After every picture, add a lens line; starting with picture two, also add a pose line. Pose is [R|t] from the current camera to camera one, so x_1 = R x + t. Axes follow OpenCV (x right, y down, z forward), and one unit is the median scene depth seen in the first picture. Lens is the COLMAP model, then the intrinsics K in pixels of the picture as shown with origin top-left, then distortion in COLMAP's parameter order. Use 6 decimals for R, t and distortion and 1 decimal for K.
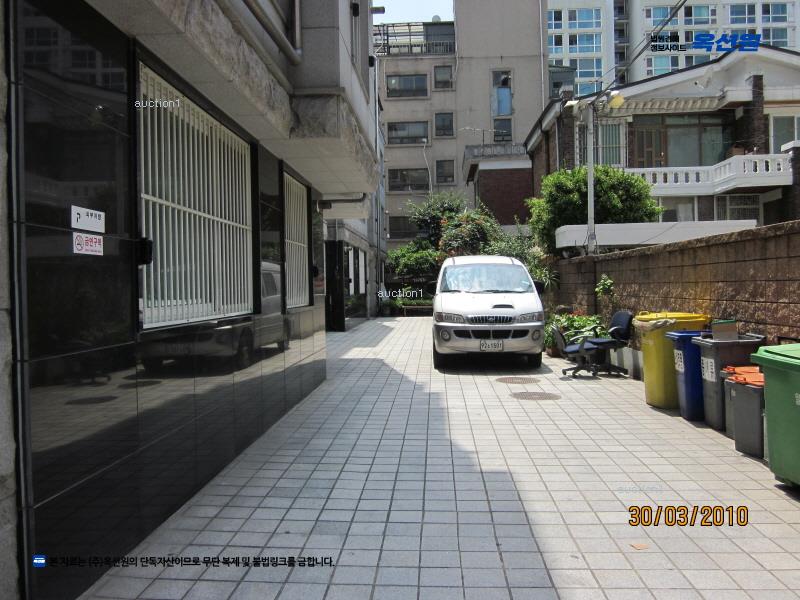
lens RADIAL K [[661.9, 0, 395.1], [0, 661.9, 298.0], [0, 0, 1]] dist [-0.047947, 0.018241]
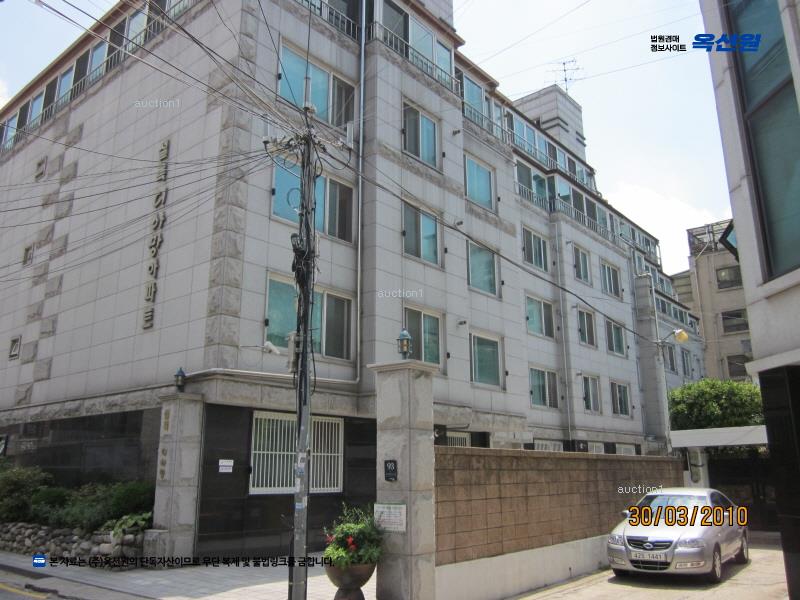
lens RADIAL K [[661.9, 0, 401.2], [0, 661.9, 301.2], [0, 0, 1]] dist [-0.047947, 0.018241]
pose [[0.798188, -0.141480, -0.585559, 1.388799], [-0.019356, 0.965505, -0.259665, -0.027368], [0.602097, 0.218596, 0.767916, -0.781170]]
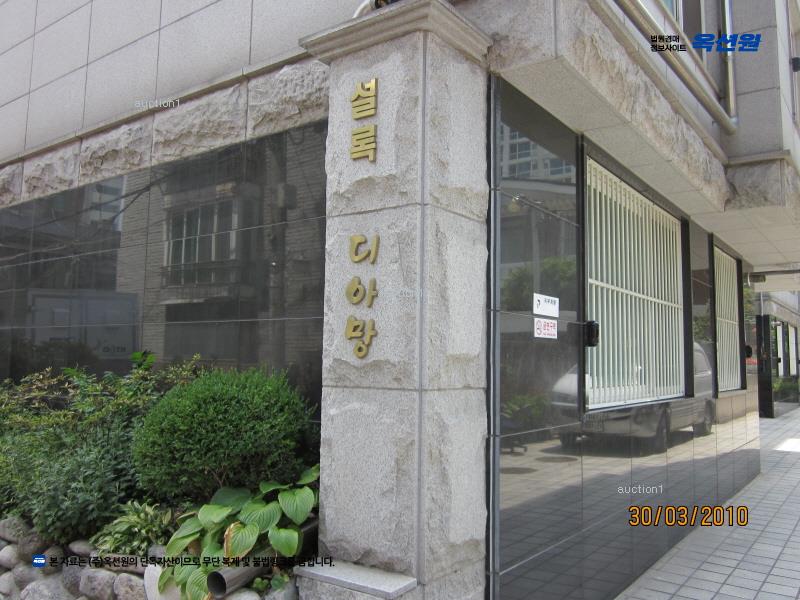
lens RADIAL K [[661.9, 0, 401.7], [0, 661.9, 300.0], [0, 0, 1]] dist [-0.047947, 0.018241]
pose [[0.836468, -0.024801, -0.547454, -0.037917], [-0.035341, 0.994455, -0.099050, -0.006748], [0.546875, 0.102200, 0.830953, -0.015230]]
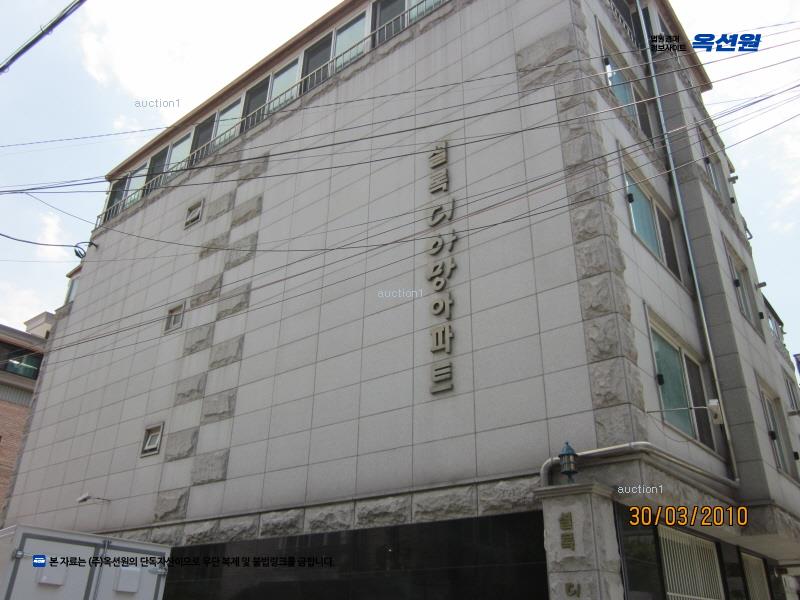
lens RADIAL K [[661.9, 0, 403.8], [0, 661.9, 302.7], [0, 0, 1]] dist [-0.047947, 0.018241]
pose [[0.809629, -0.242244, -0.534621, 0.142619], [-0.037966, 0.887335, -0.459559, -0.002198], [0.585713, 0.392370, 0.709215, -0.730273]]
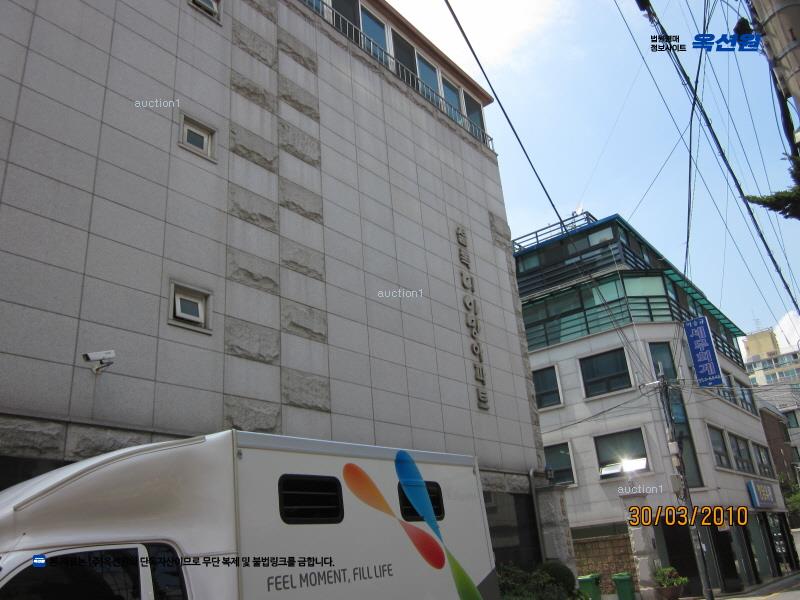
lens RADIAL K [[661.9, 0, 404.0], [0, 661.9, 304.6], [0, 0, 1]] dist [-0.047947, 0.018241]
pose [[0.595077, 0.271257, 0.756507, -2.585159], [0.086195, 0.914346, -0.395654, 0.040513], [-0.799033, 0.300652, 0.520725, -0.628499]]
